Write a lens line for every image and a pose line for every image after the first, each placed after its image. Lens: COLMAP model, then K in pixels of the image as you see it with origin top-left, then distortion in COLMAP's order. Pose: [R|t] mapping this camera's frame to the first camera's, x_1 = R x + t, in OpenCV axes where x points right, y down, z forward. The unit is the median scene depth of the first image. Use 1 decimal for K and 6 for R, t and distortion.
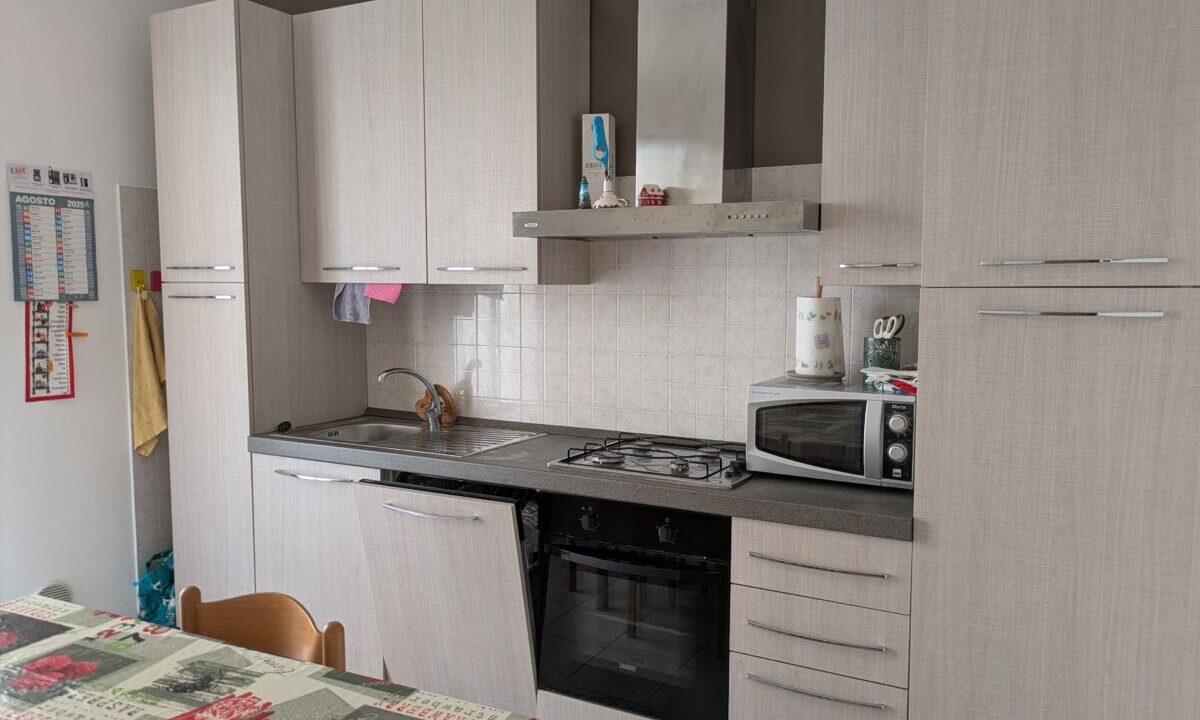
lens RADIAL K [[892.5, 0, 599.8], [0, 892.5, 365.5], [0, 0, 1]] dist [0.043883, -0.040126]
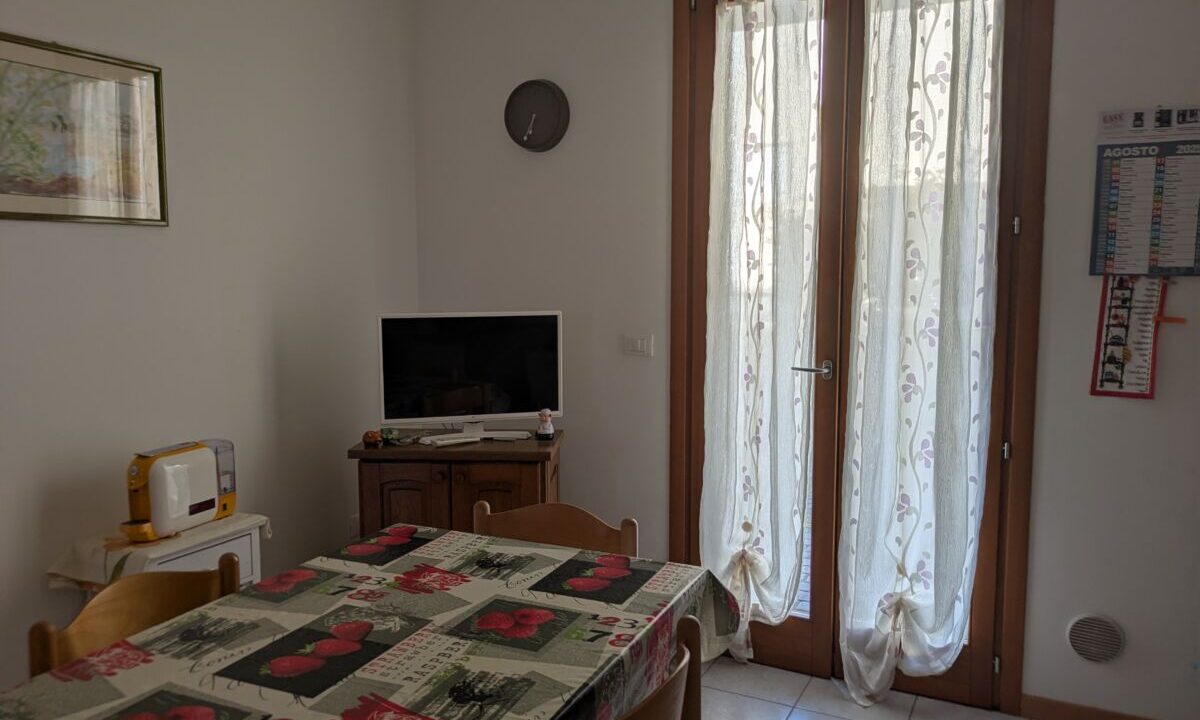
lens RADIAL K [[892.5, 0, 591.7], [0, 892.5, 360.8], [0, 0, 1]] dist [0.043883, -0.040126]
pose [[0.027404, 0.101793, -0.994428, 0.190973], [-0.090276, 0.990989, 0.098953, -0.032890], [0.995540, 0.087062, 0.036346, 0.507314]]
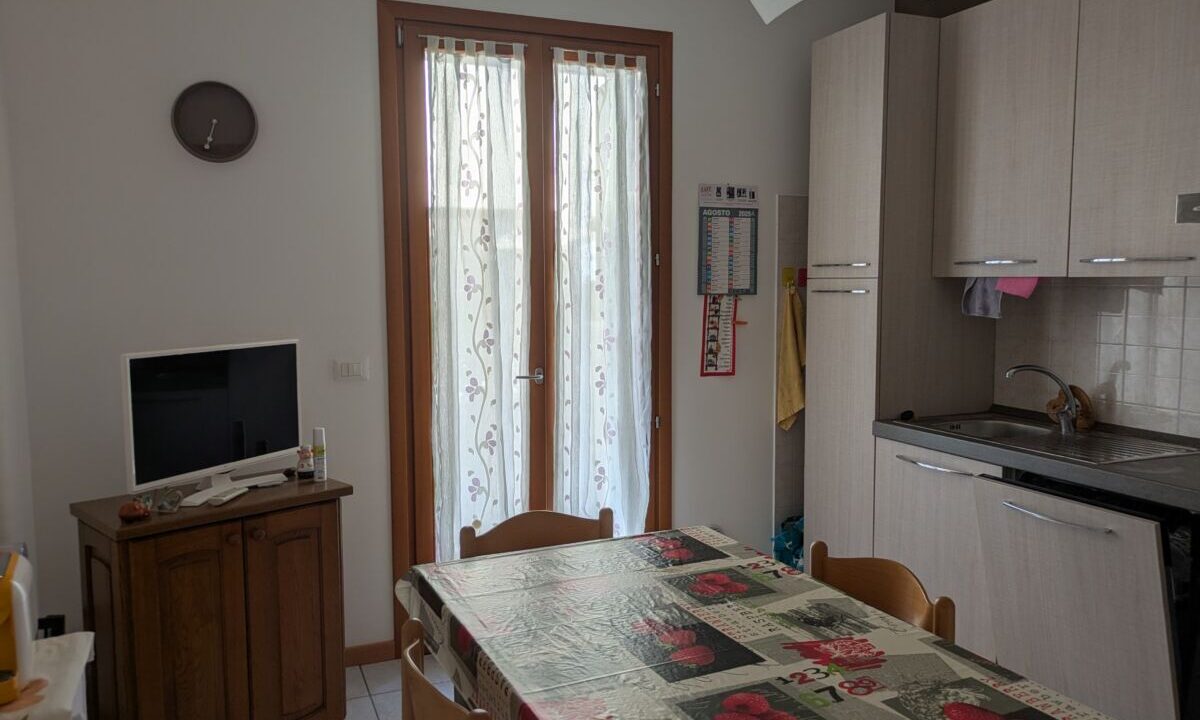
lens RADIAL K [[892.5, 0, 598.0], [0, 892.5, 360.1], [0, 0, 1]] dist [0.043883, -0.040126]
pose [[0.780578, 0.050255, -0.623035, 0.016102], [-0.051217, 0.998553, 0.016378, 0.005626], [0.622957, 0.019126, 0.782022, -0.046374]]
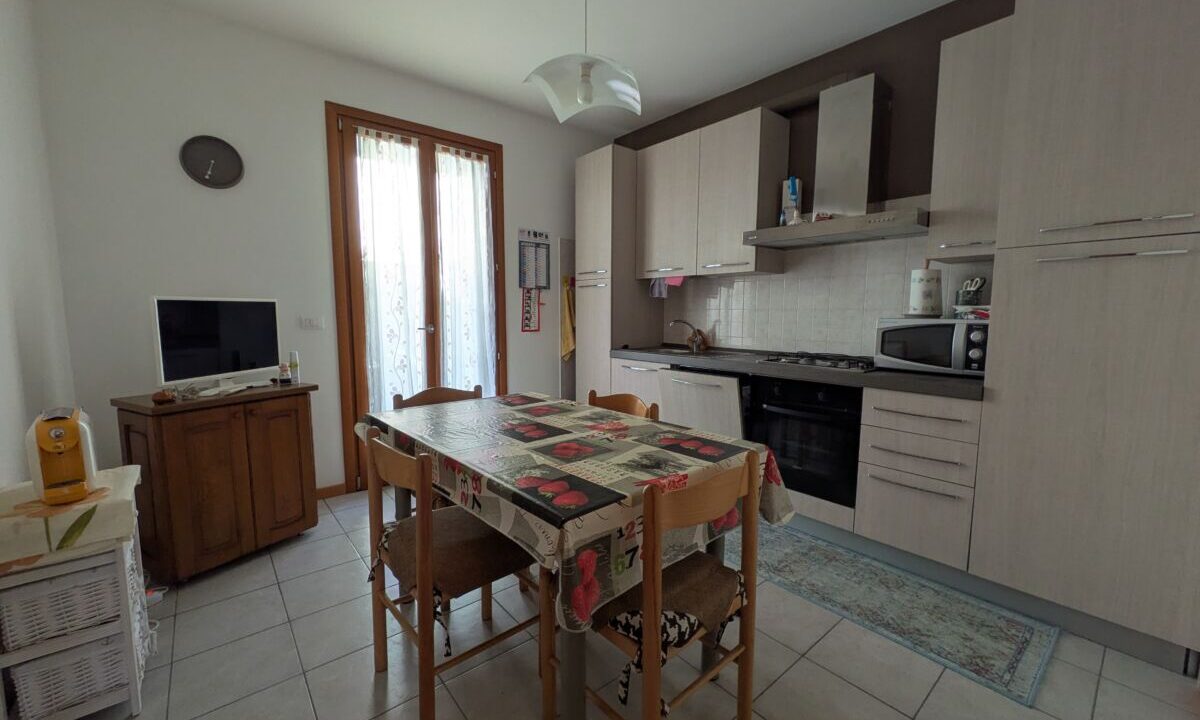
lens RADIAL K [[472.9, 0, 600.9], [0, 472.9, 362.0], [0, 0, 1]] dist [-0.001896, 0.000004]
pose [[0.931767, 0.039314, -0.360923, -0.002985], [-0.034699, 0.999212, 0.019262, 0.088918], [0.361396, -0.005424, 0.932397, -0.062995]]
